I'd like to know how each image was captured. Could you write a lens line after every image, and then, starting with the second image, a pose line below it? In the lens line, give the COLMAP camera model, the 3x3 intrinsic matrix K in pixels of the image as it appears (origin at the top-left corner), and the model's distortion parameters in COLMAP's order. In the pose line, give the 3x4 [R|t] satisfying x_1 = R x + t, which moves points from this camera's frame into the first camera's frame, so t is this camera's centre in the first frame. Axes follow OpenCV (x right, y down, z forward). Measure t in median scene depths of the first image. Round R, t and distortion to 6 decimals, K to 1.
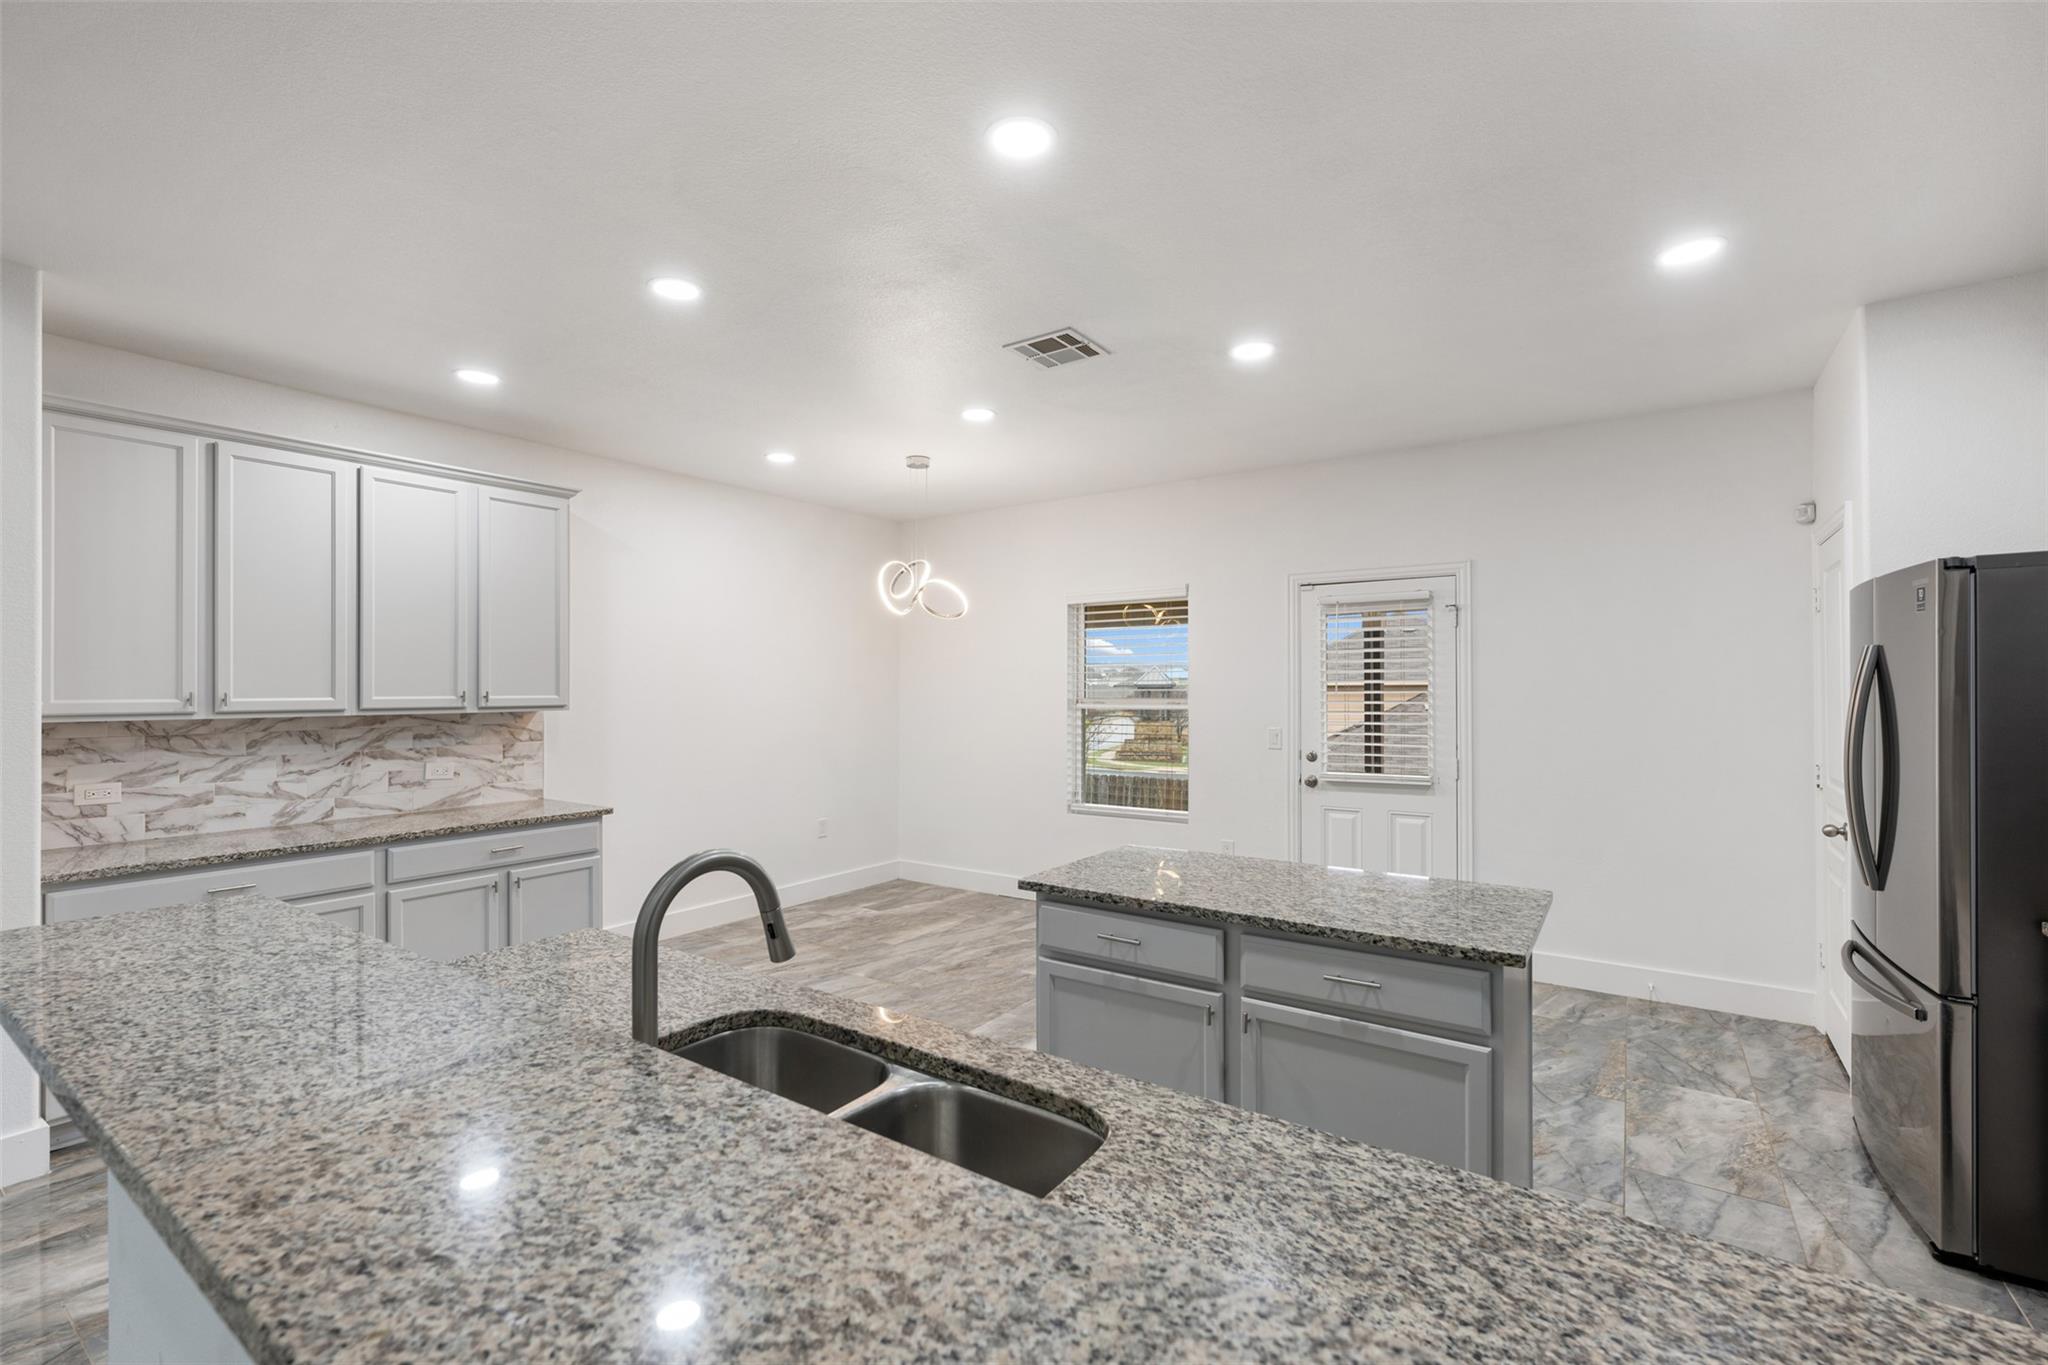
lens RADIAL K [[884.4, 0, 1029.1], [0, 884.4, 683.4], [0, 0, 1]] dist [0.001910, -0.000147]
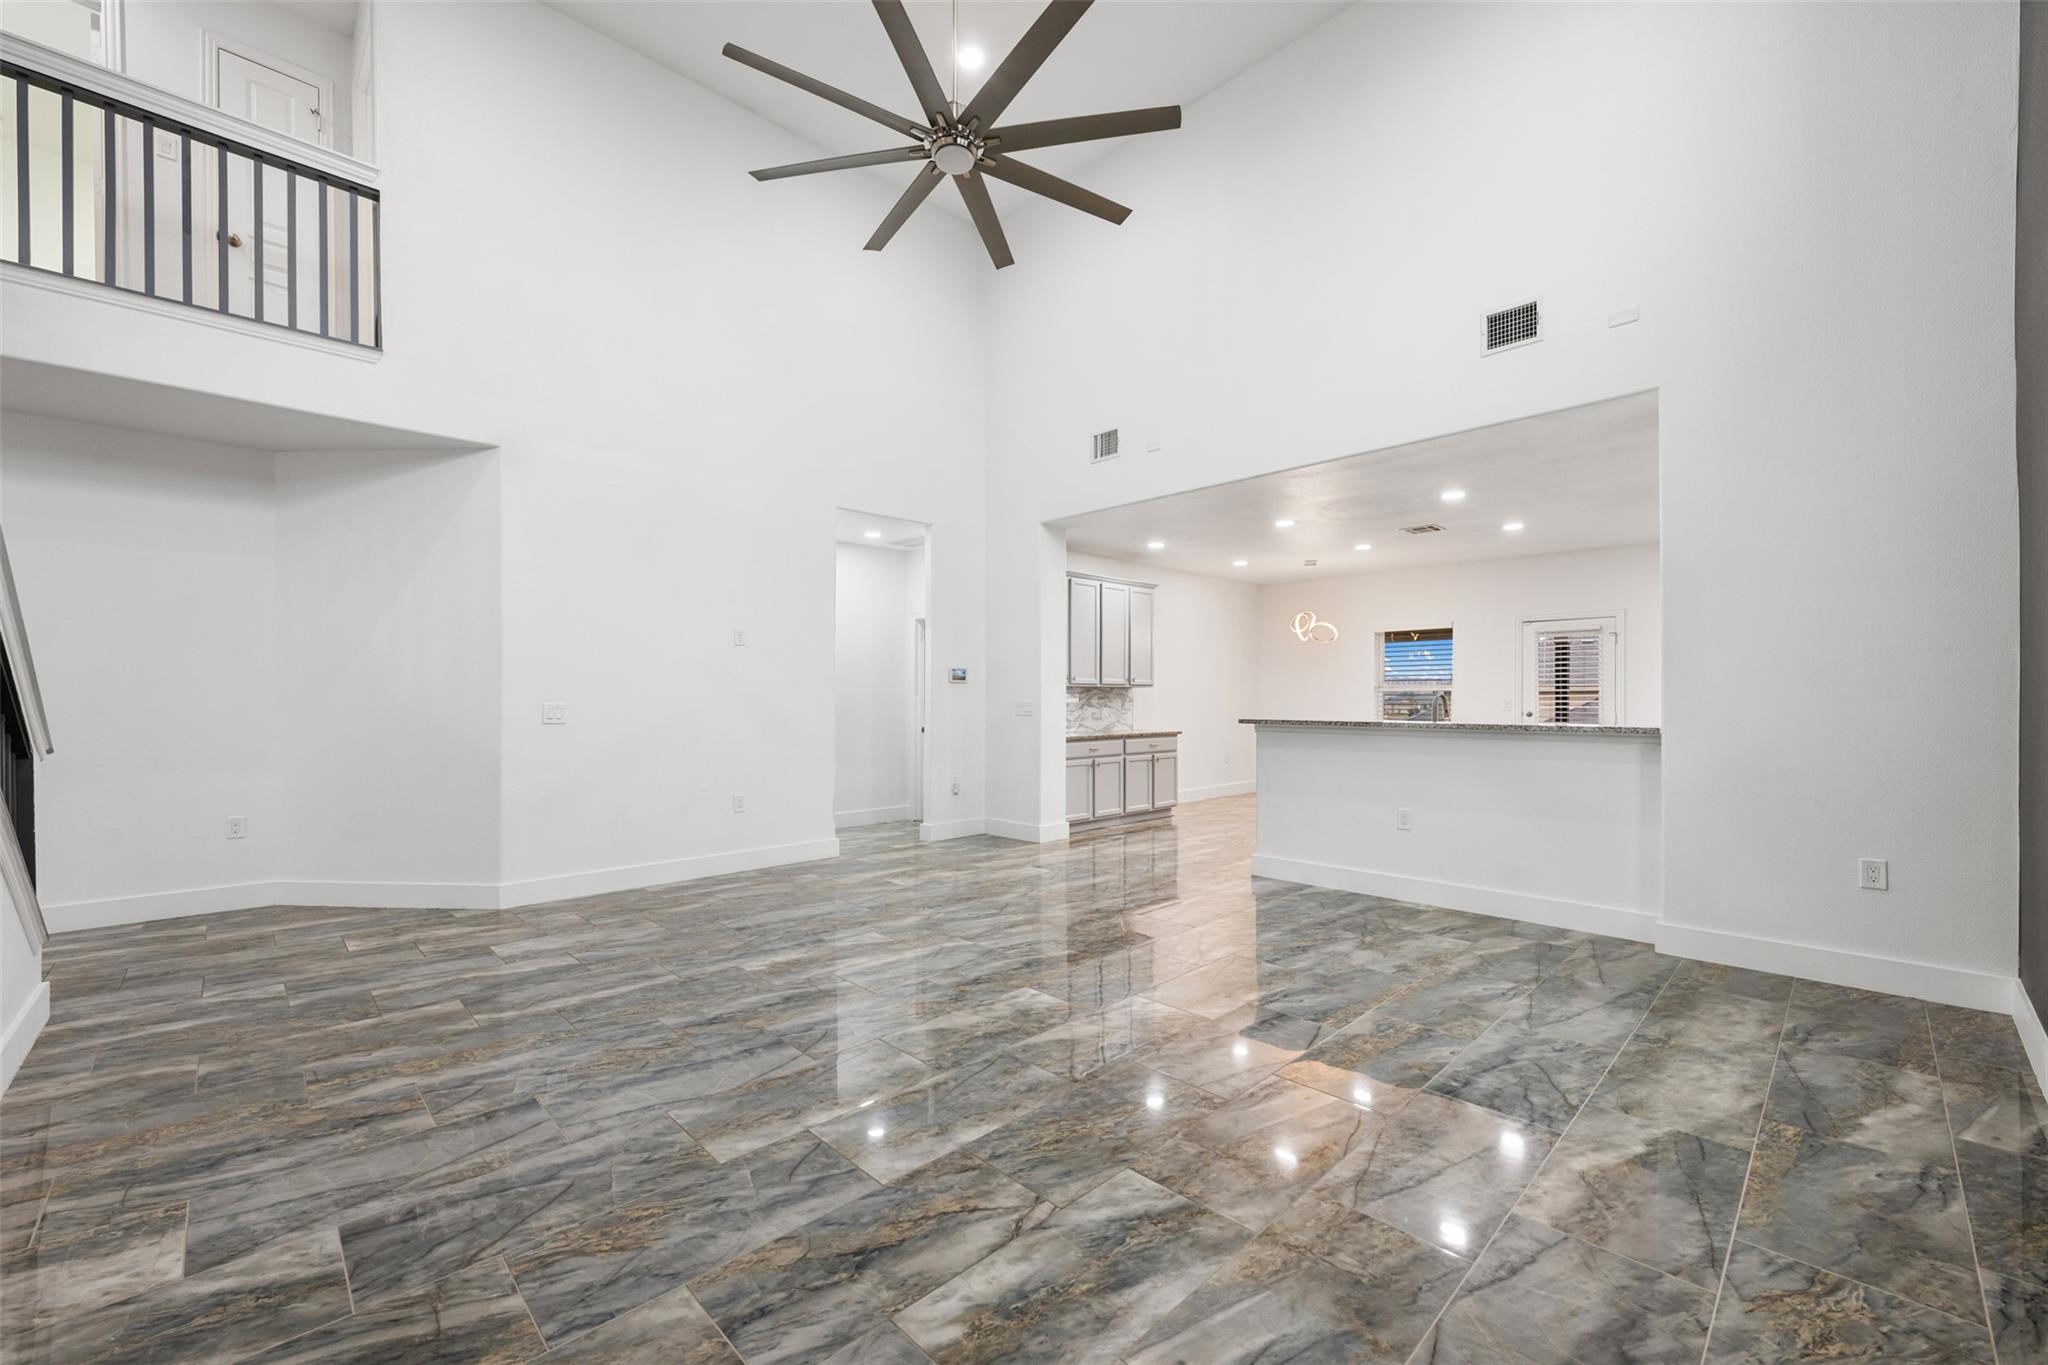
lens RADIAL K [[810.8, 0, 1009.7], [0, 810.8, 690.1], [0, 0, 1]] dist [-0.001335, 0.000858]
pose [[0.980474, 0.000709, -0.196647, -0.527043], [-0.000801, 1.000000, -0.000389, 0.043747], [0.196646, 0.000539, 0.980474, -1.117796]]
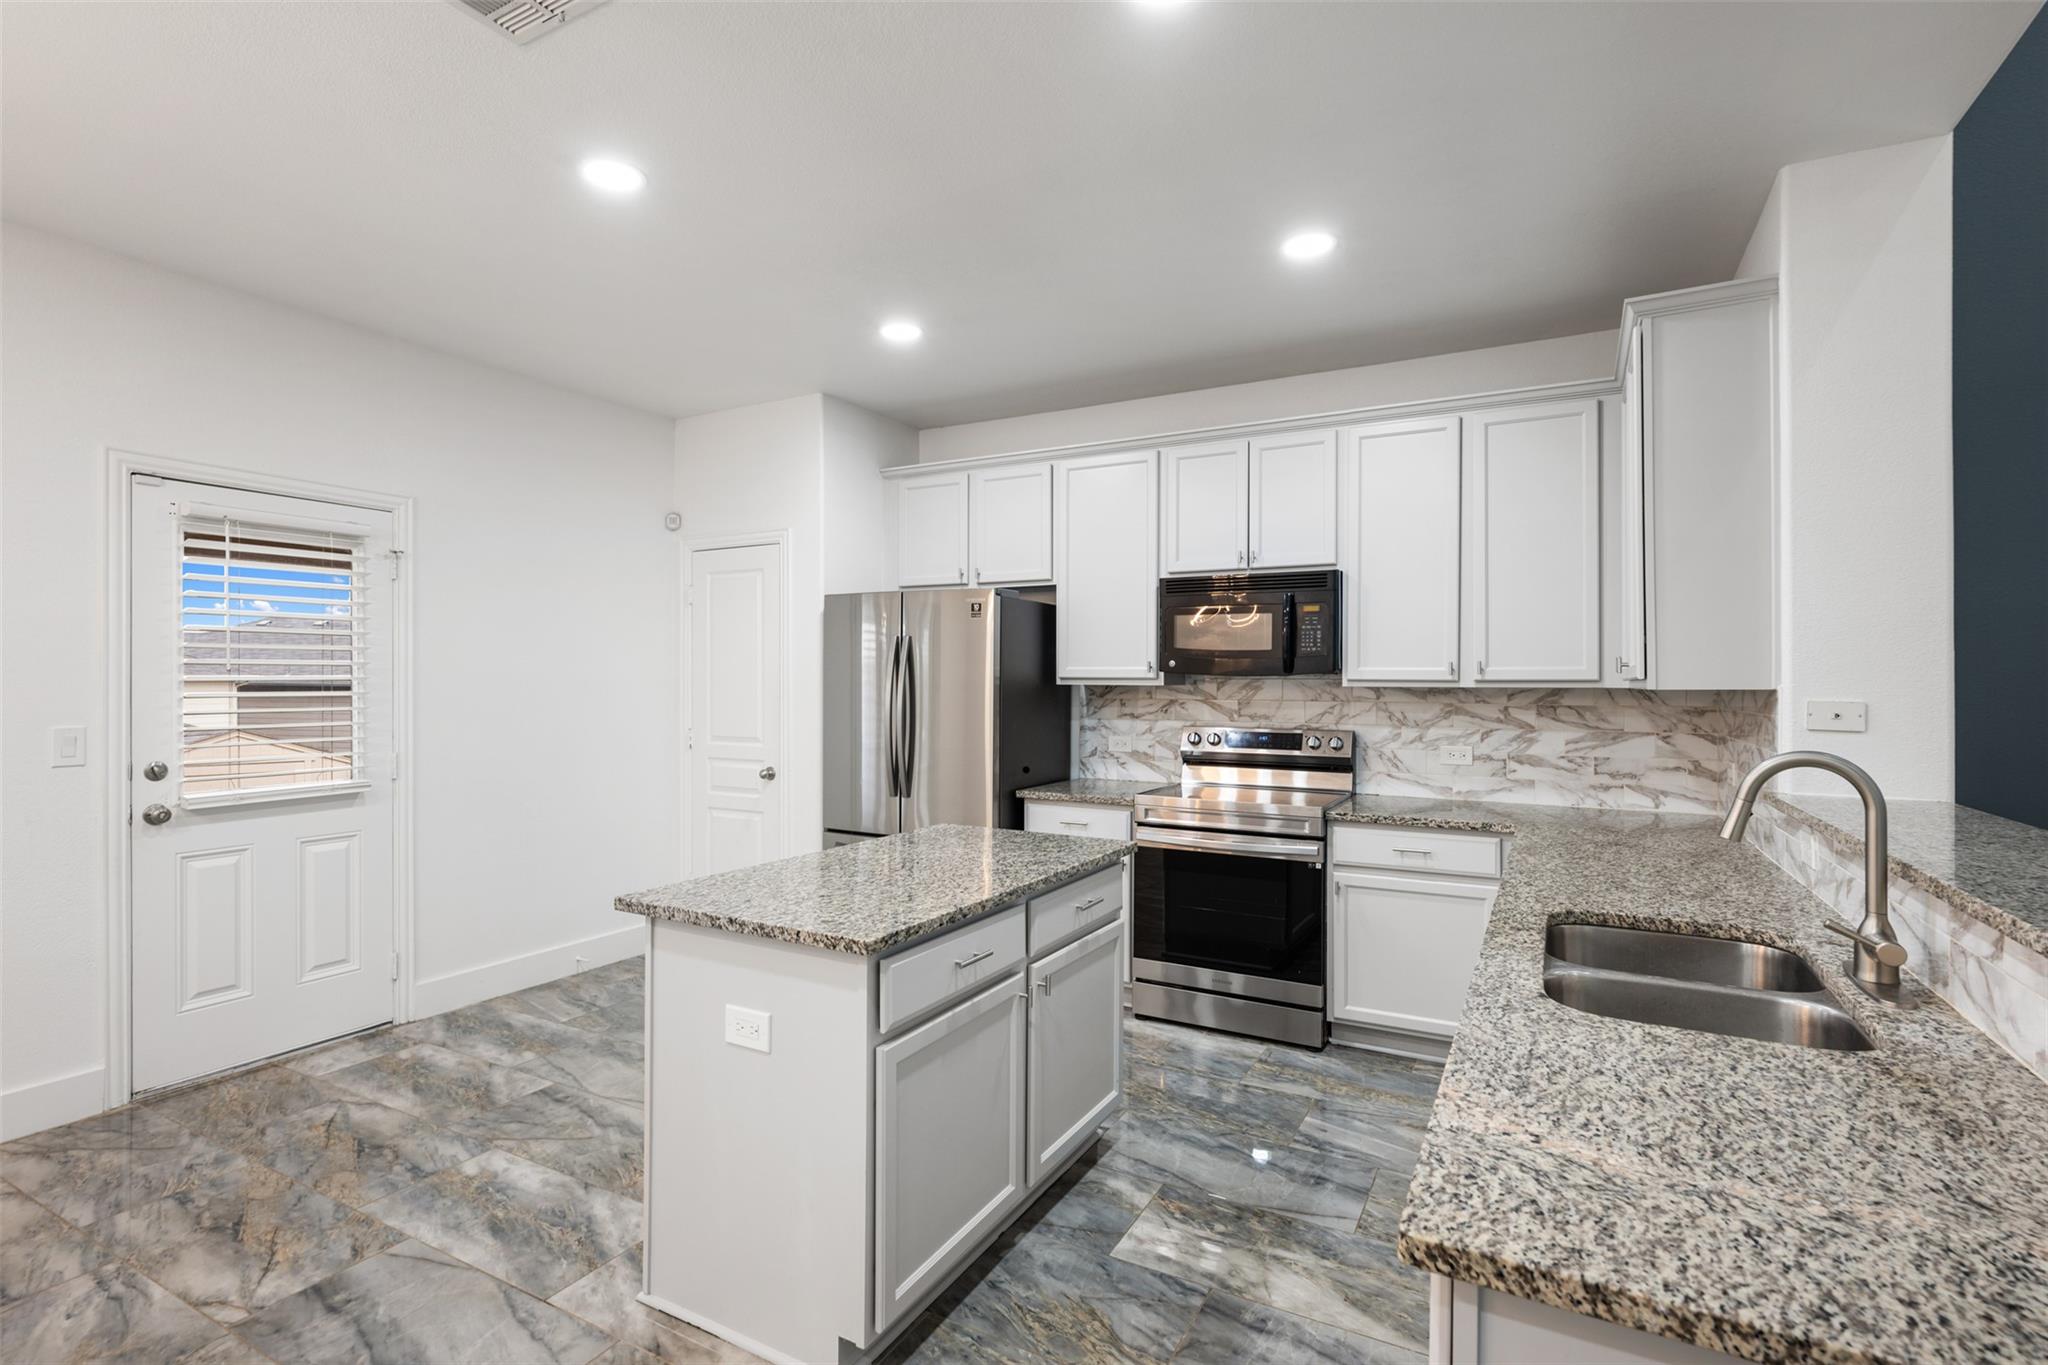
lens RADIAL K [[964.2, 0, 1019.1], [0, 964.2, 672.6], [0, 0, 1]] dist [-0.000442, -0.000512]
pose [[-0.095574, 0.012946, 0.995338, -0.468320], [-0.009655, 0.999856, -0.013931, 0.026804], [-0.995376, -0.010942, -0.095435, 0.638679]]
